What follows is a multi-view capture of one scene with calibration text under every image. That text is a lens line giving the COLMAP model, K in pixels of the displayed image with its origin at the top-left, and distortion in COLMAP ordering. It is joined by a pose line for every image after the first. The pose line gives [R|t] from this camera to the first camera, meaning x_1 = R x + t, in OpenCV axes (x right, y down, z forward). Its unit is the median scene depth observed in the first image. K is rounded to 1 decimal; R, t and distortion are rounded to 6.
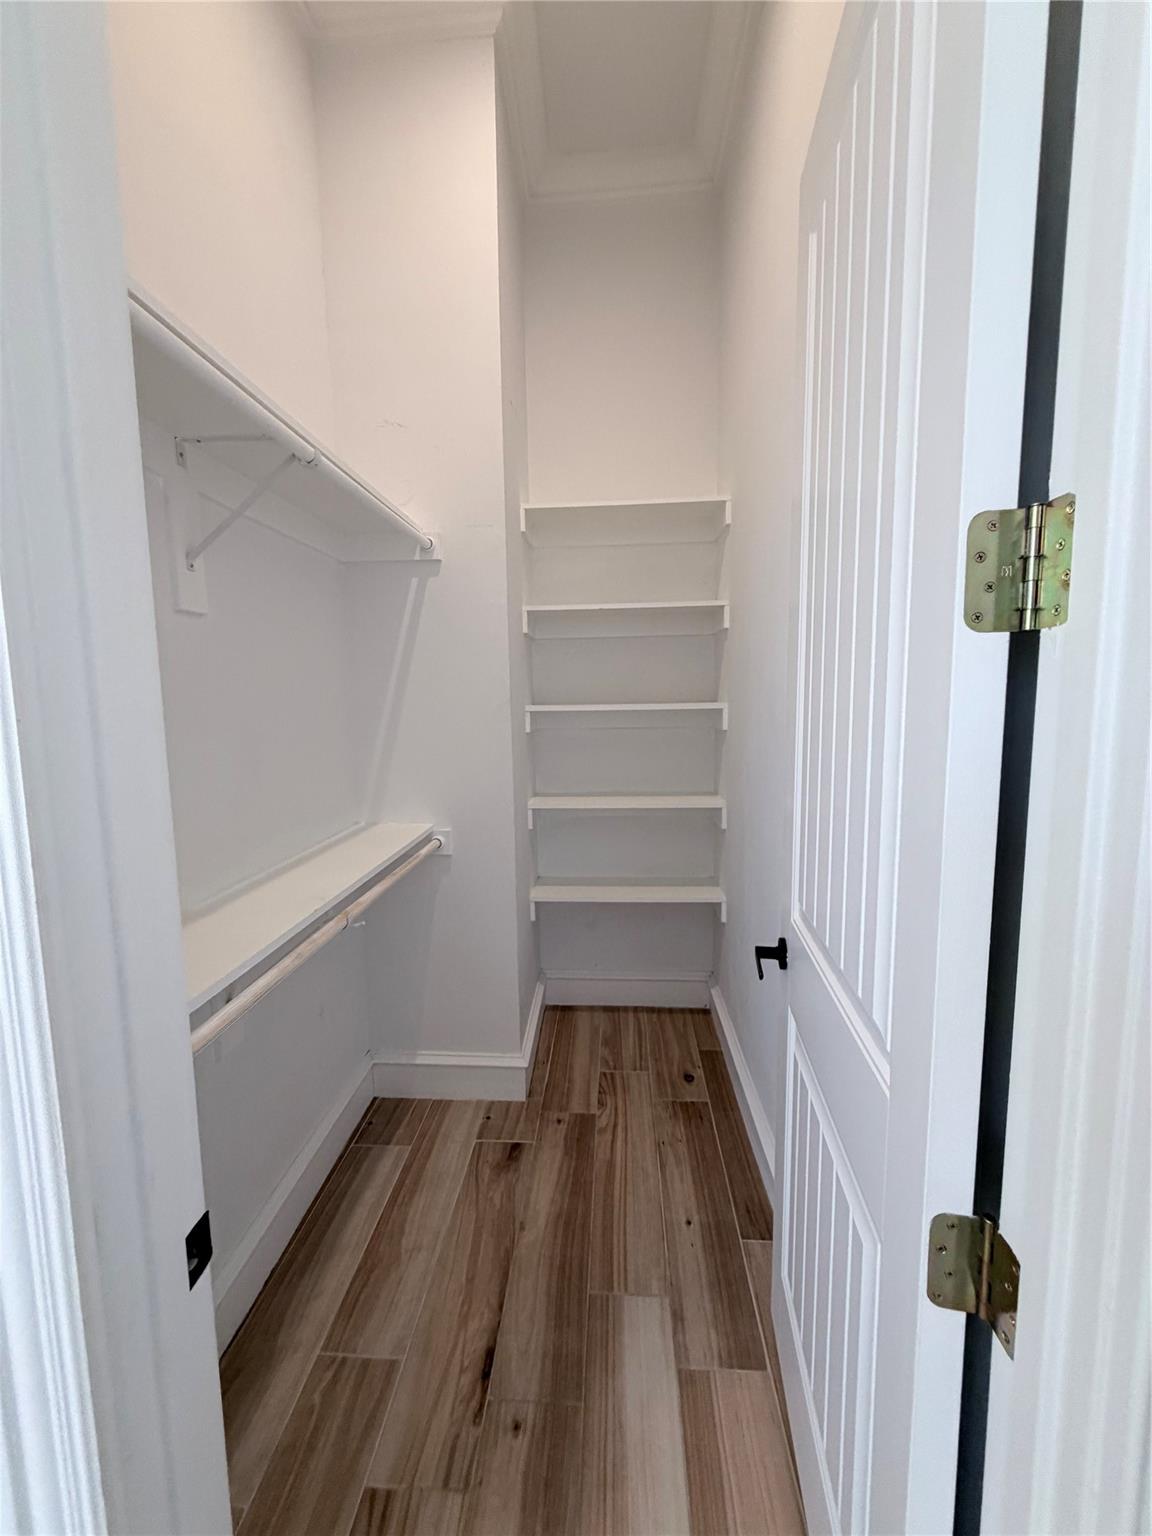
lens RADIAL K [[608.4, 0, 576.1], [0, 608.4, 771.3], [0, 0, 1]] dist [-0.003365, 0.000234]
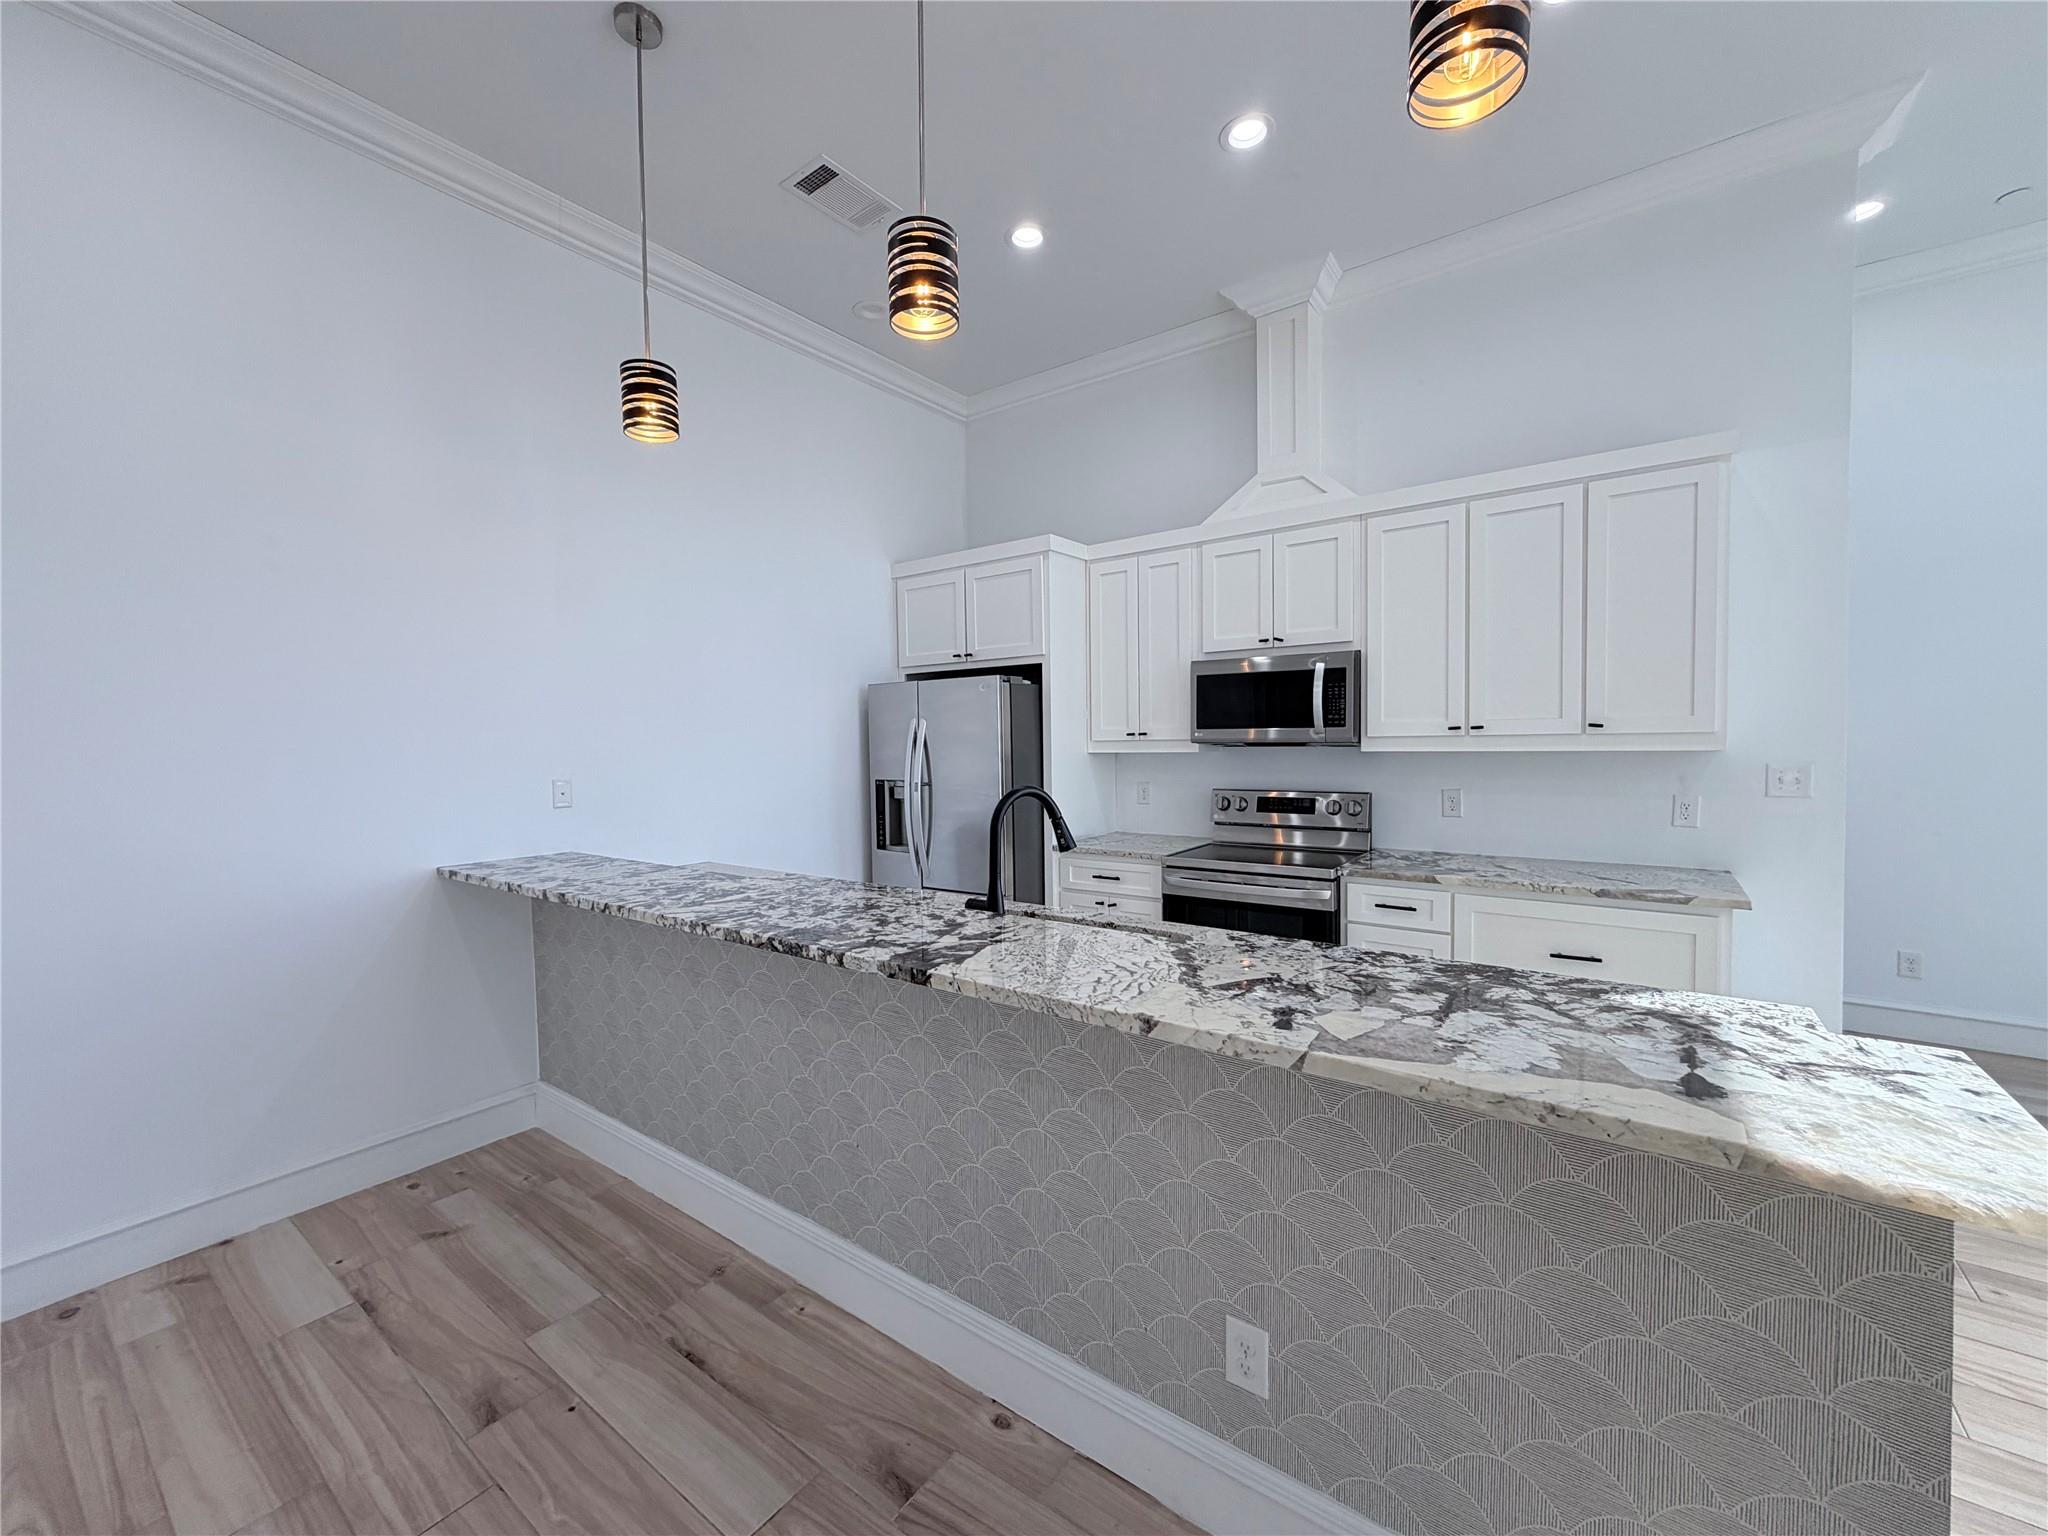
lens RADIAL K [[811.2, 0, 1011.4], [0, 811.2, 766.3], [0, 0, 1]] dist [-0.003365, 0.000234]
pose [[-0.542923, 0.043662, -0.838646, 0.685820], [-0.070834, 0.992708, 0.097539, -0.249635], [0.836789, 0.112361, -0.535872, 2.042189]]
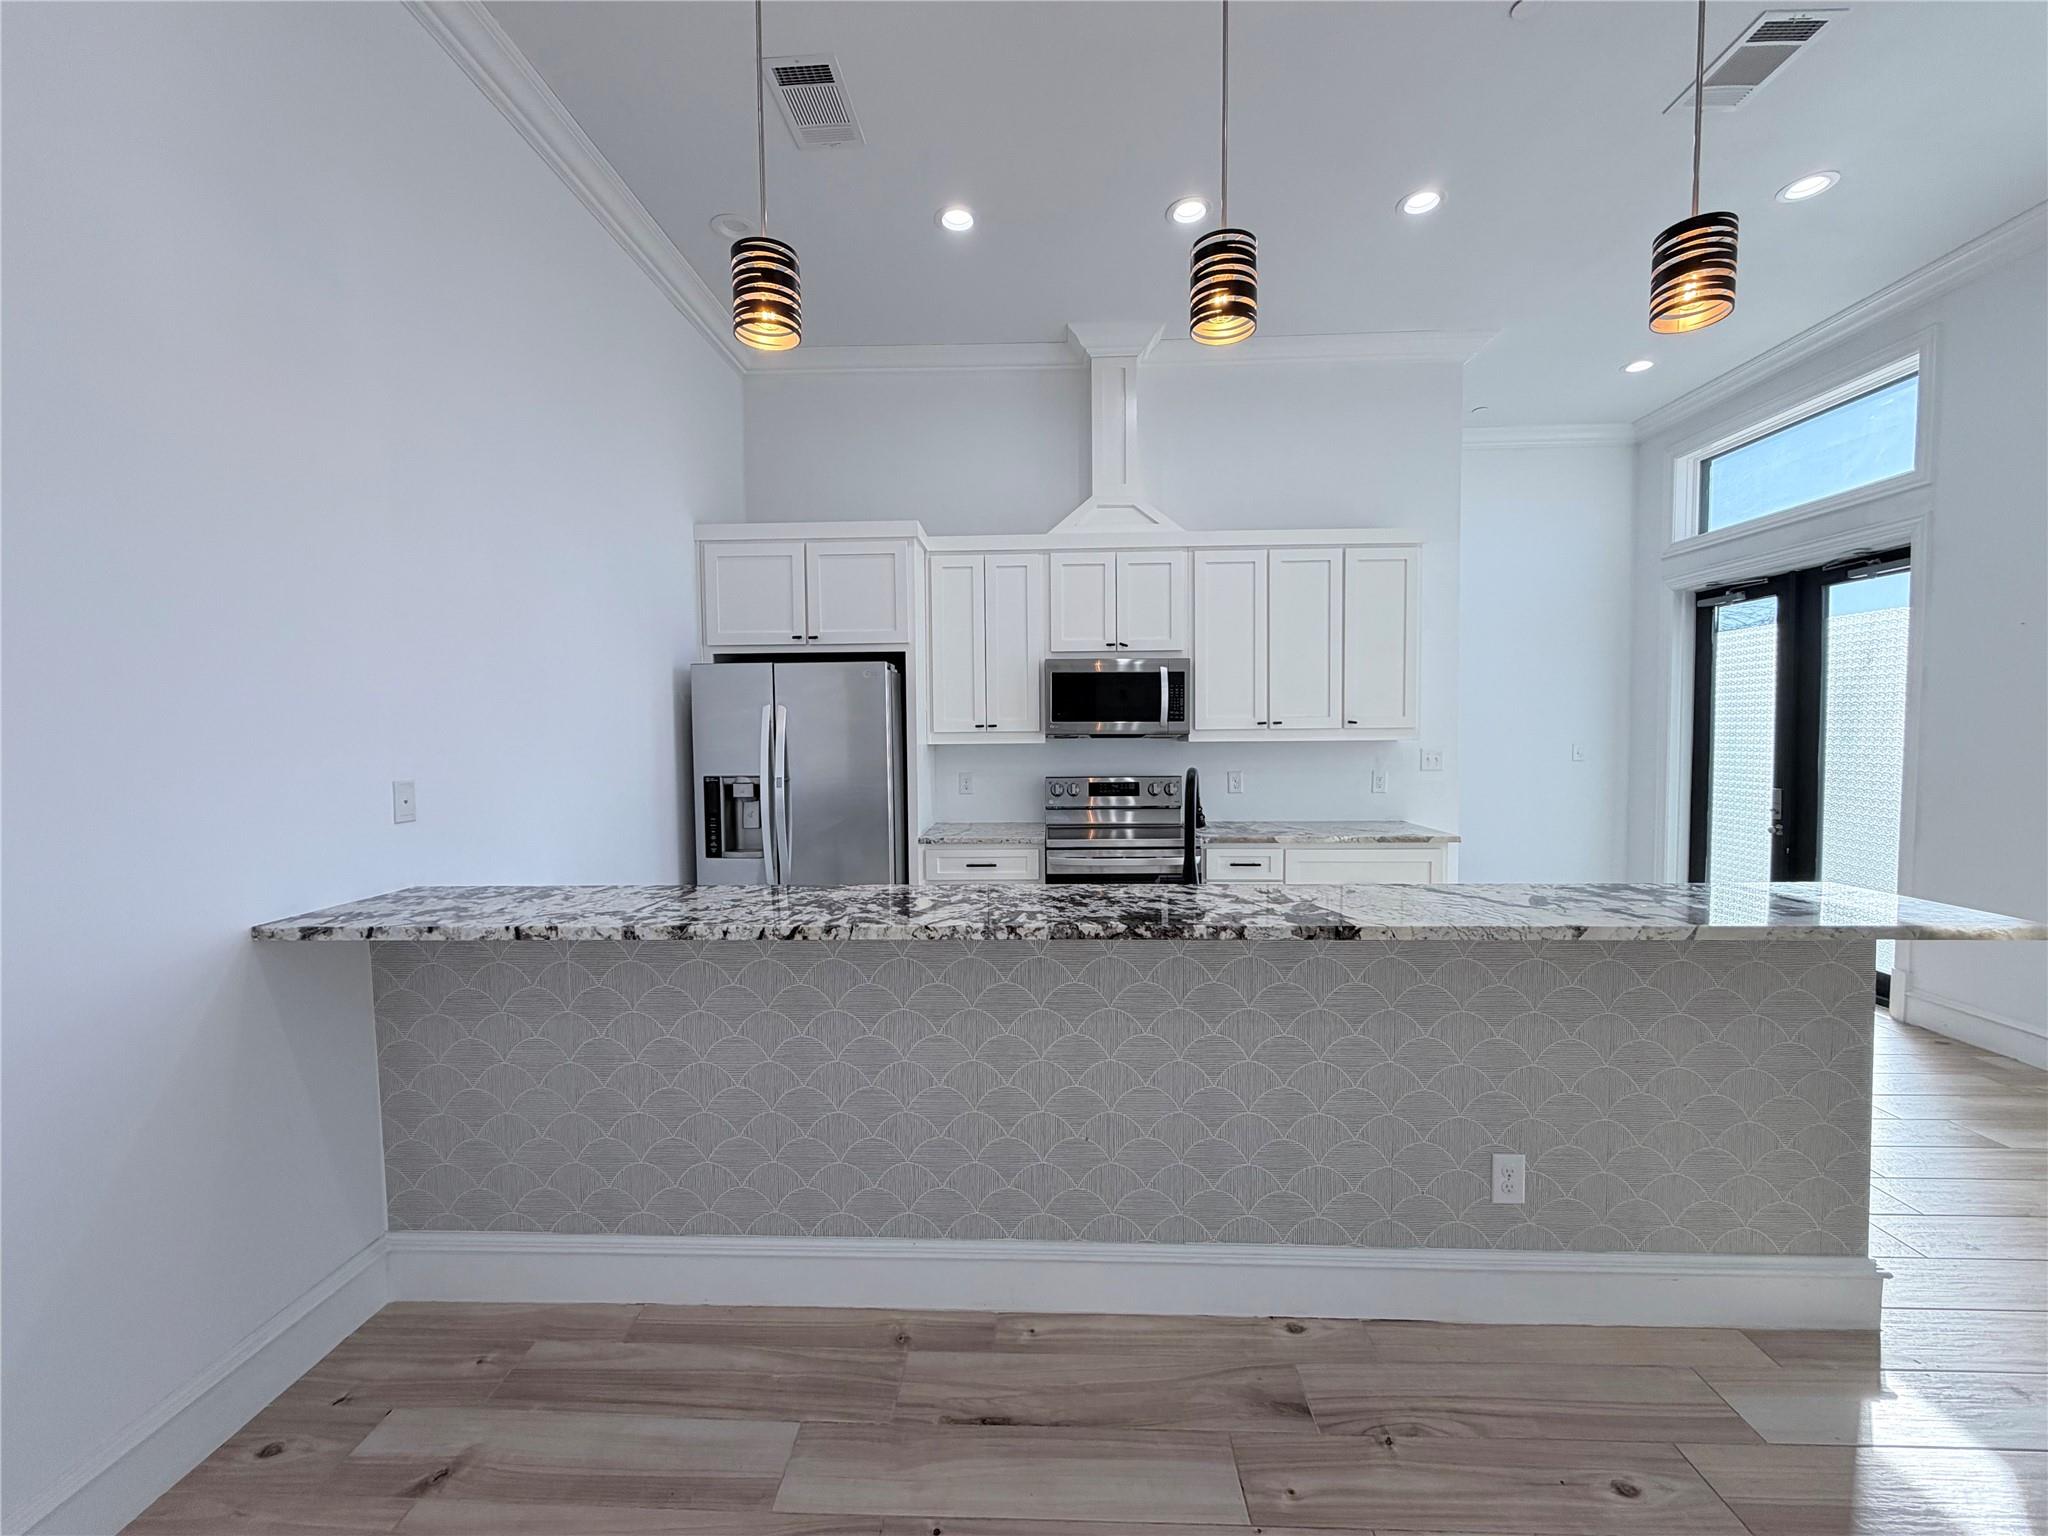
lens RADIAL K [[811.2, 0, 1013.8], [0, 811.2, 770.7], [0, 0, 1]] dist [-0.003365, 0.000234]
pose [[0.023406, 0.054536, -0.998237, 1.031410], [-0.098446, 0.993784, 0.051984, -0.111156], [0.994867, 0.097056, 0.028629, 0.853525]]
